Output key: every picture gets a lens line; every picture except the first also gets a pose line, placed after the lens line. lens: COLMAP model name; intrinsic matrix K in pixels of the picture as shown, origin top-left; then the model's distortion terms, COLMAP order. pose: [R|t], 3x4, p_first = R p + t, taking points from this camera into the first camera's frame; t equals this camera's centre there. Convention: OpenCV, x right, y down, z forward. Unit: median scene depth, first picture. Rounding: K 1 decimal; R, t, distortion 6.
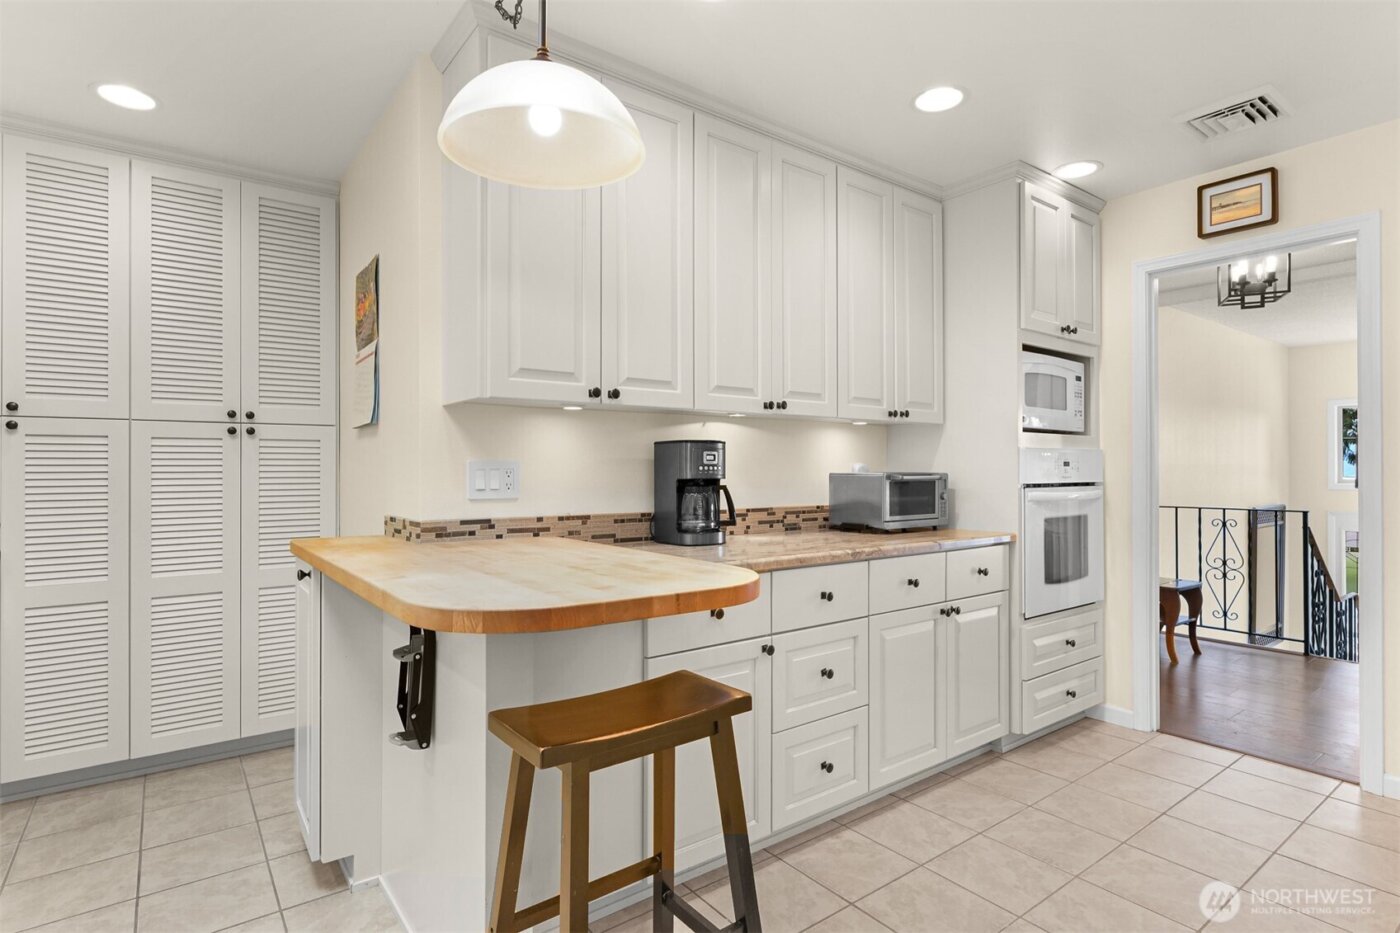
lens RADIAL K [[721.6, 0, 709.7], [0, 721.6, 467.6], [0, 0, 1]] dist [-0.000172, 0.000167]
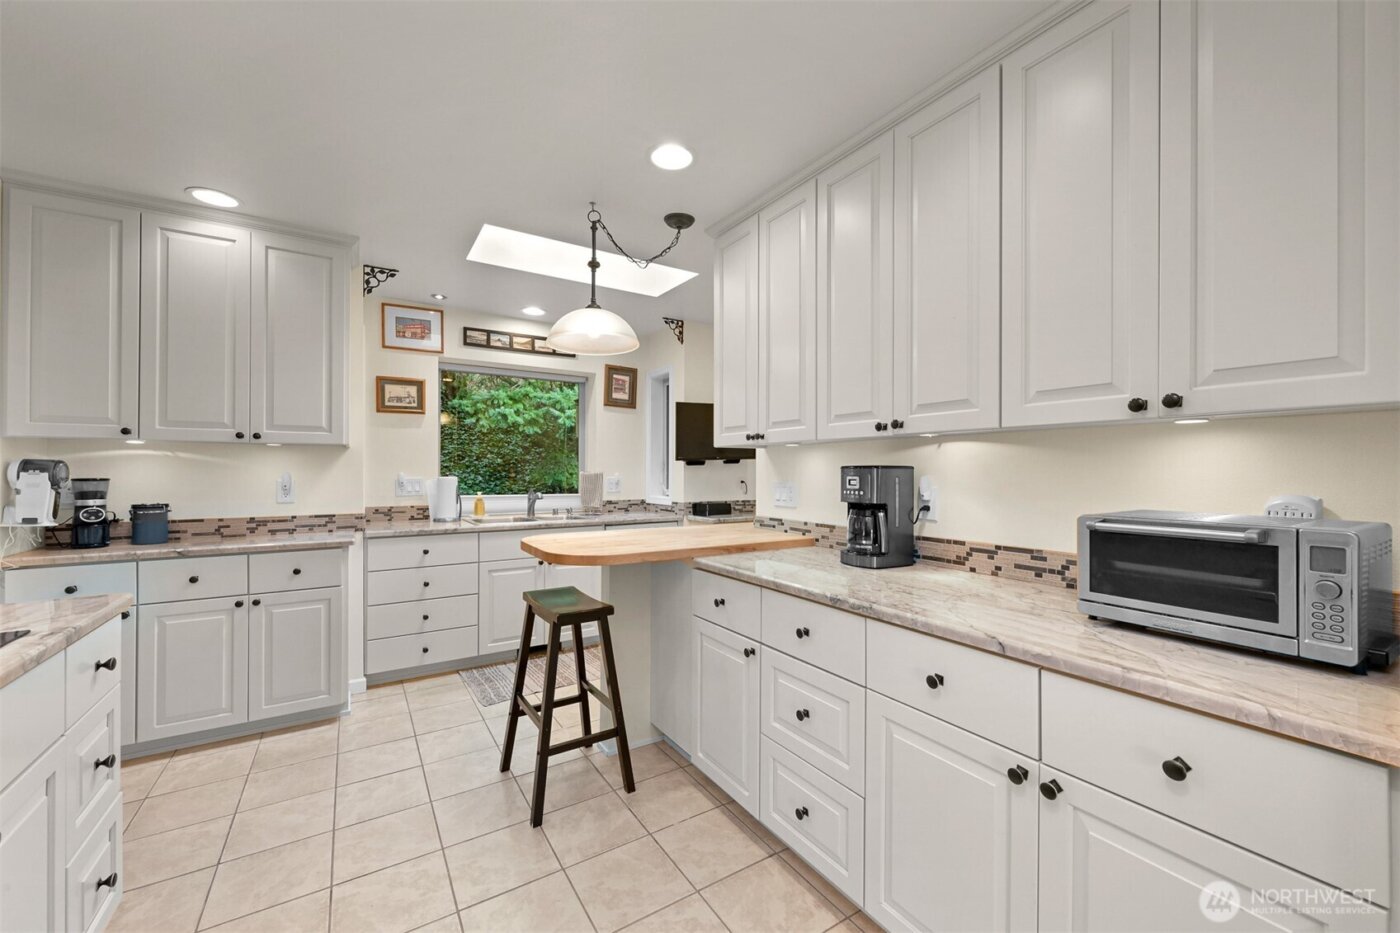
lens RADIAL K [[540.7, 0, 708.8], [0, 540.7, 467.2], [0, 0, 1]] dist [-0.017148, -0.000029]
pose [[-0.084924, -0.008680, -0.996350, 0.807184], [-0.005110, 0.999953, -0.008275, -0.028427], [0.996374, 0.004389, -0.084964, 0.862468]]
